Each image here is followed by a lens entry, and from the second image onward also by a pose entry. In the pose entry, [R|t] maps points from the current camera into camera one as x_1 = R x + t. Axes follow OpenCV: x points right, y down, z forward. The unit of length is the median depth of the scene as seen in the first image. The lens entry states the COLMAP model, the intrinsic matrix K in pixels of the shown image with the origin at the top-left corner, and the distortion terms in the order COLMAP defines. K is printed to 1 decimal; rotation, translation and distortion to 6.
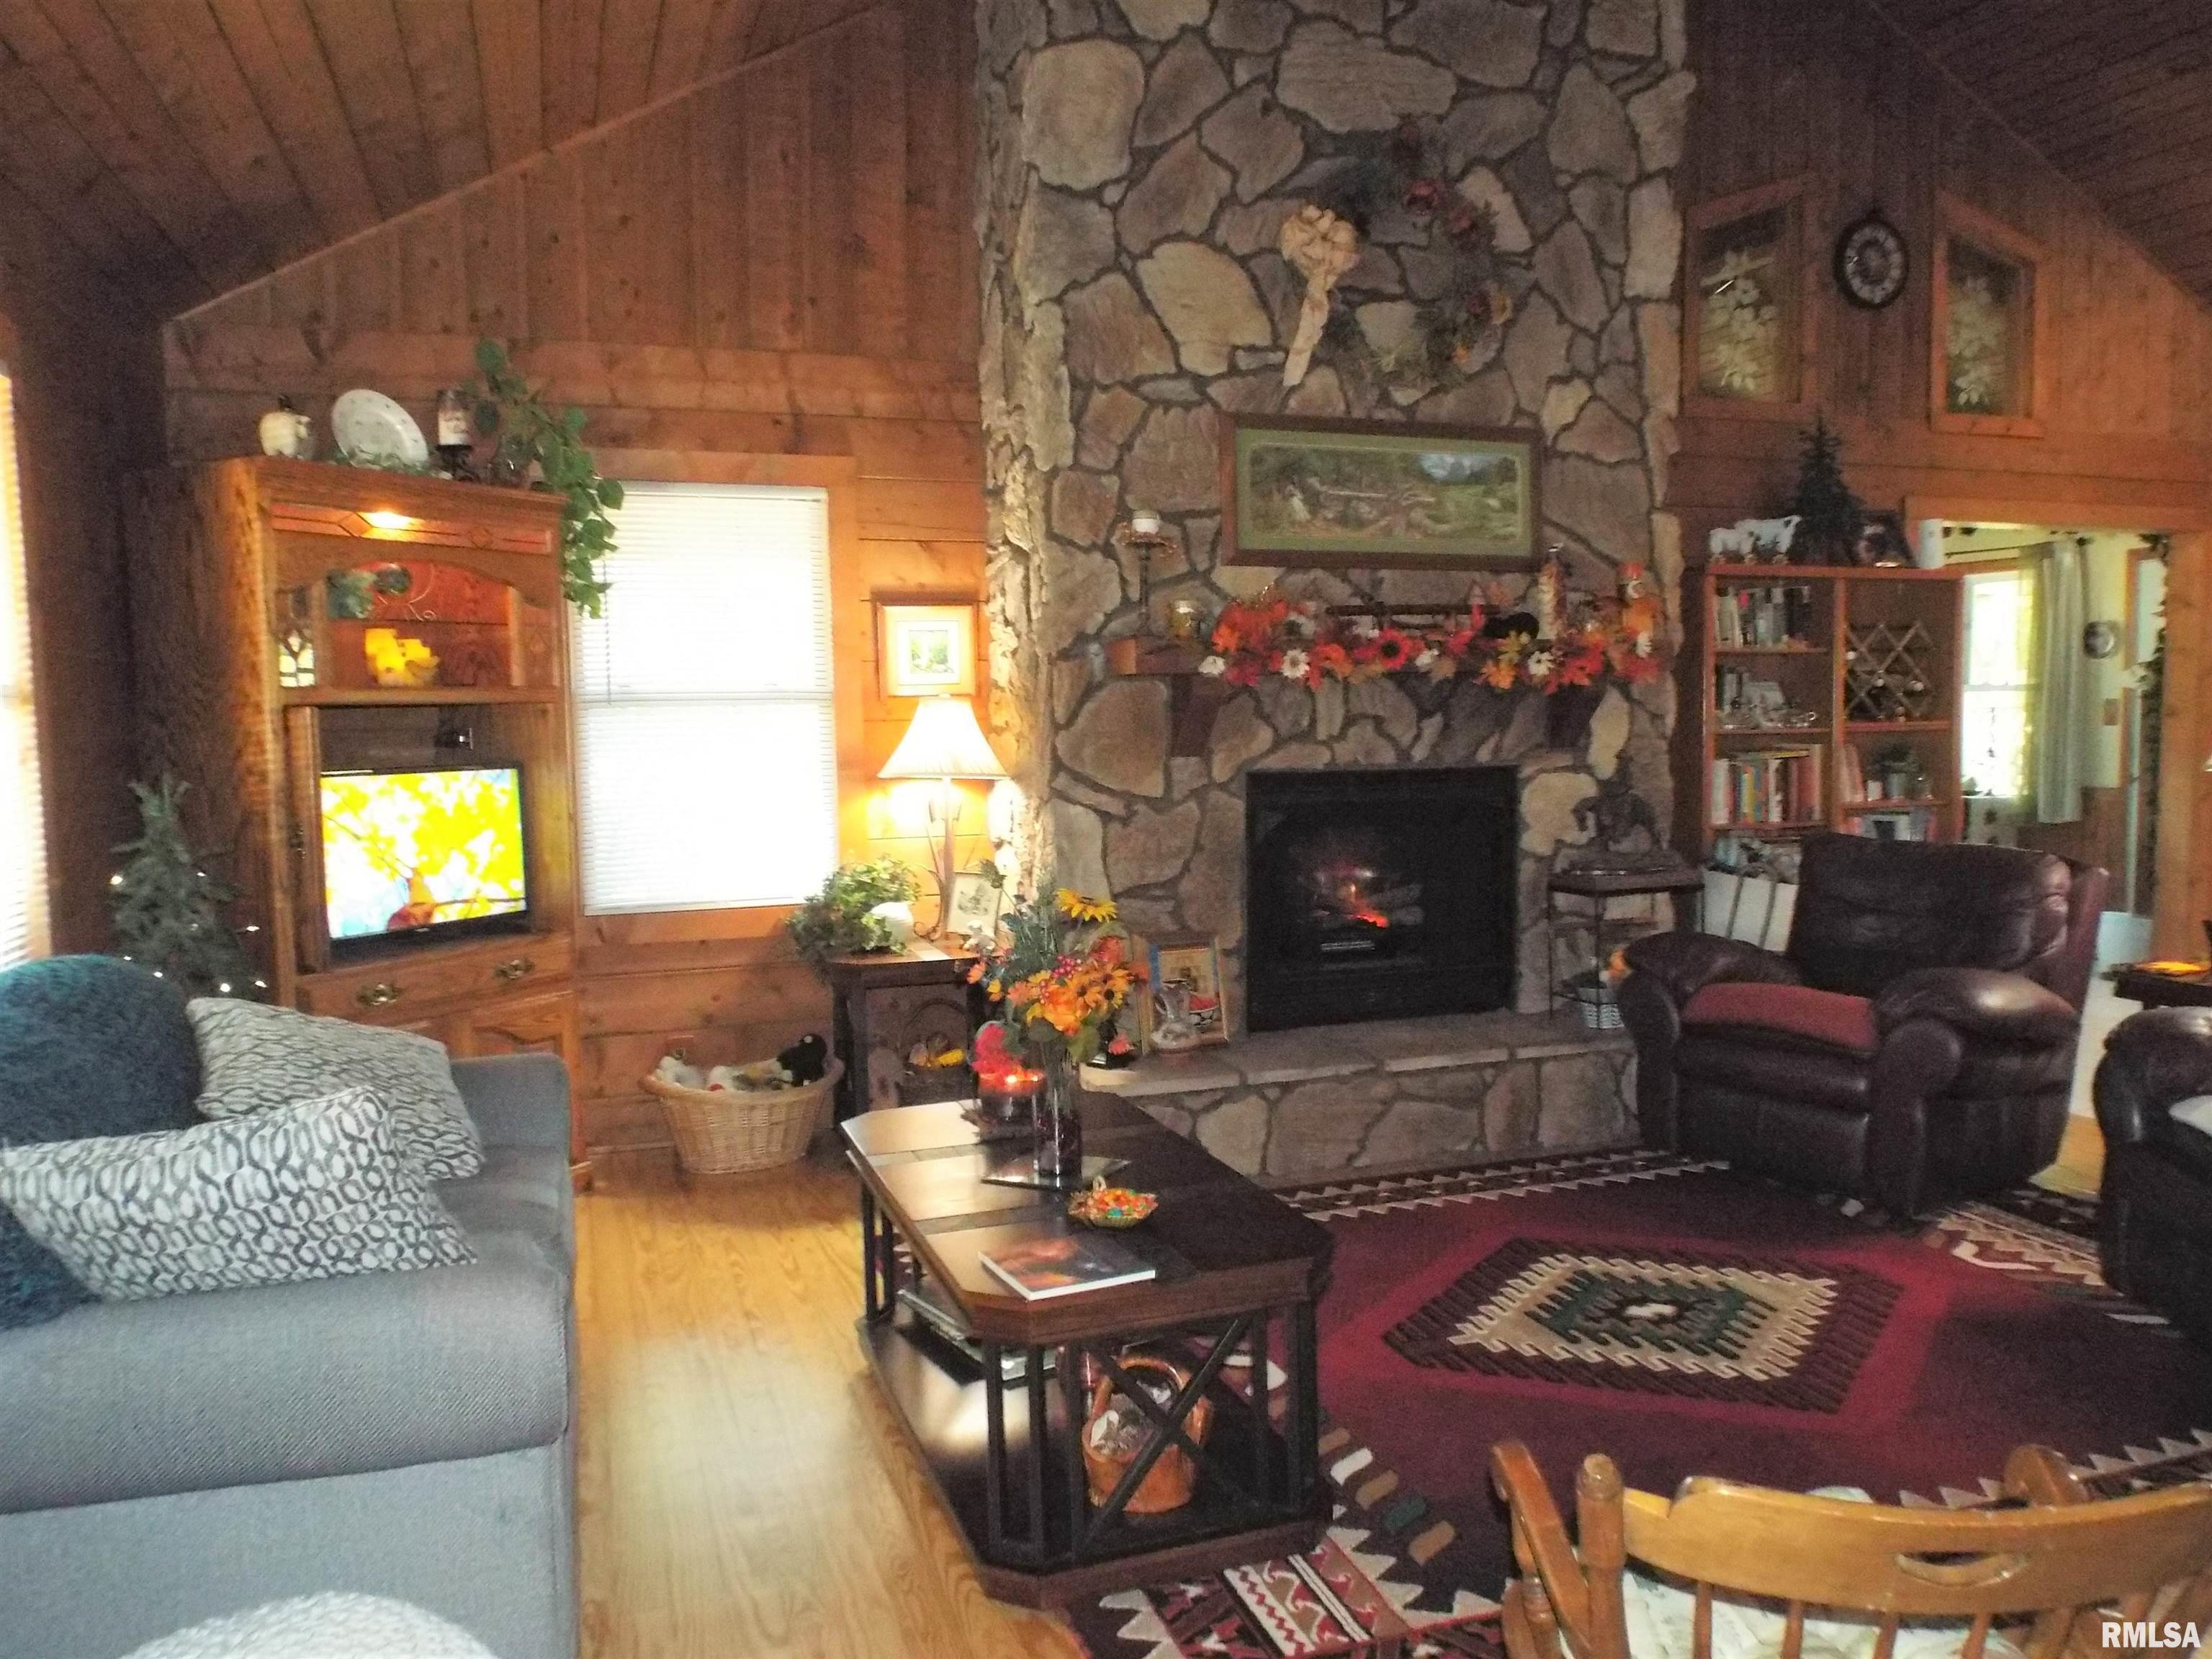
lens RADIAL K [[1643.6, 0, 1118.2], [0, 1643.6, 844.4], [0, 0, 1]] dist [-0.020264, 0.002069]
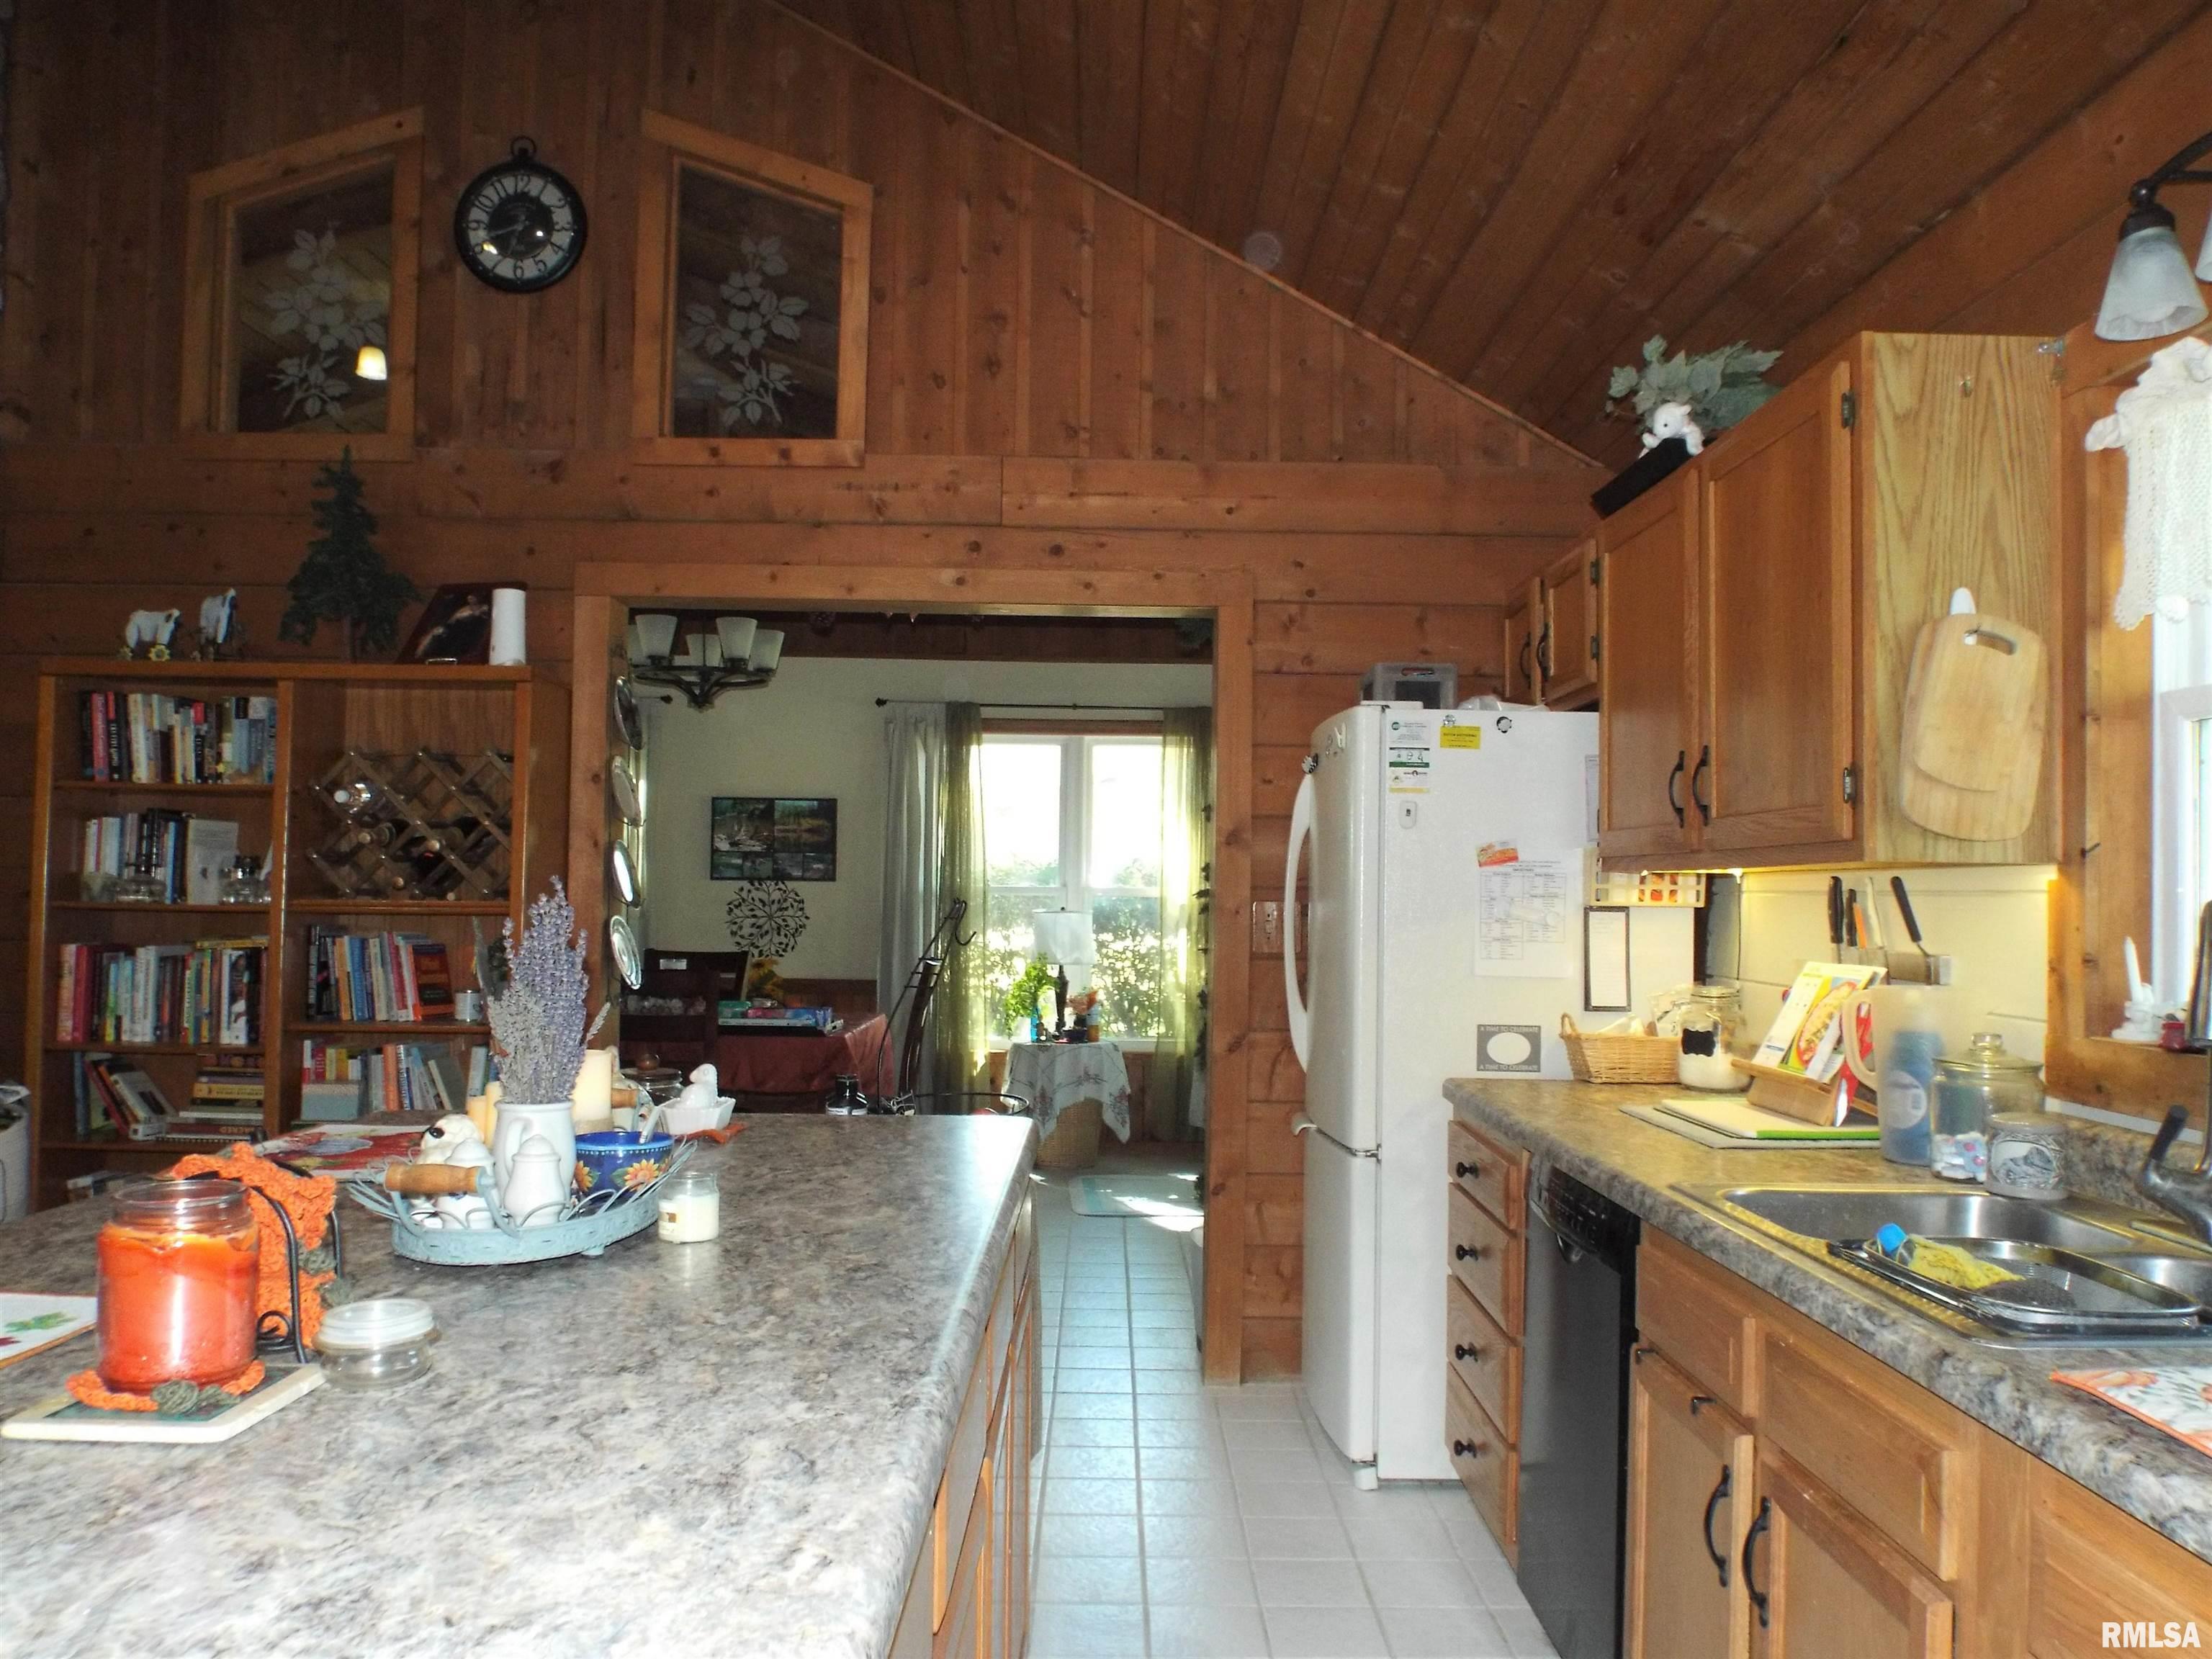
lens RADIAL K [[1643.6, 0, 1118.6], [0, 1643.6, 831.3], [0, 0, 1]] dist [-0.020264, 0.002069]
pose [[0.947753, 0.016015, -0.318604, 1.164947], [-0.052210, 0.993059, -0.105393, -0.059831], [0.314705, 0.116521, 0.942011, 0.590822]]
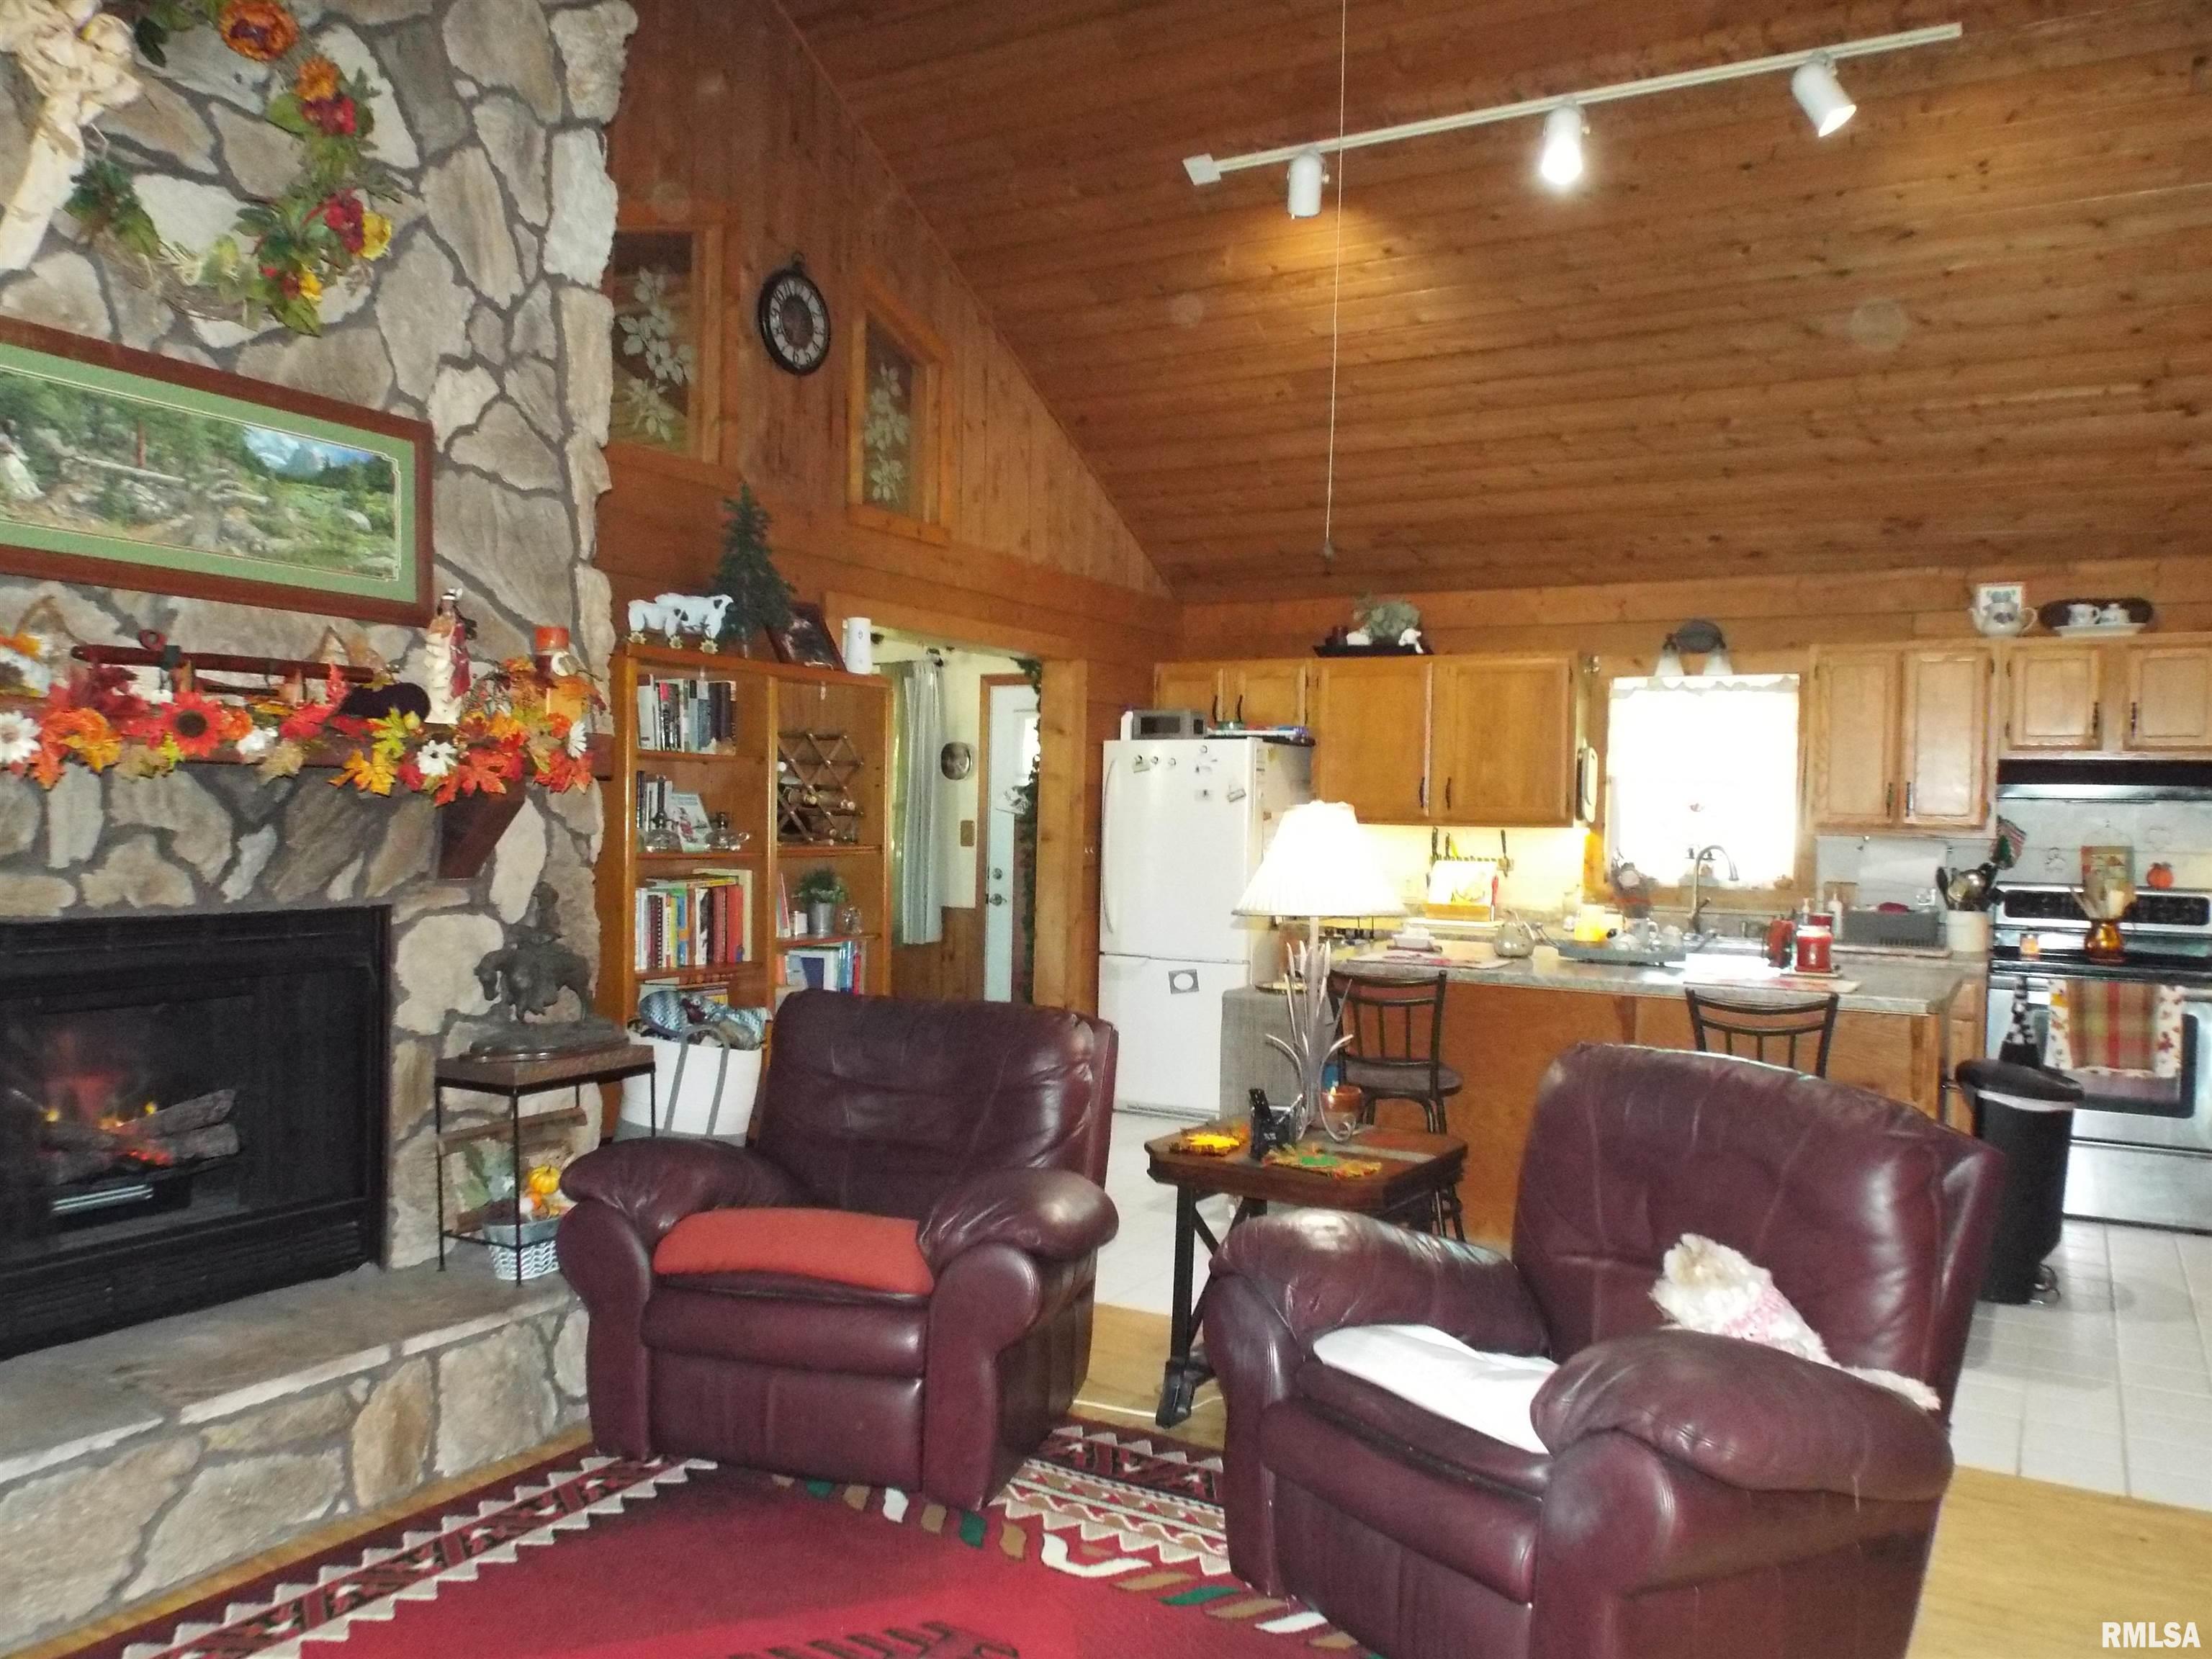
lens RADIAL K [[1643.6, 0, 1132.7], [0, 1643.6, 847.5], [0, 0, 1]] dist [-0.020264, 0.002069]
pose [[0.750258, 0.016694, 0.660934, 0.025430], [0.022416, 0.998464, -0.050666, -0.032121], [-0.660765, 0.052828, 0.748732, 0.297841]]
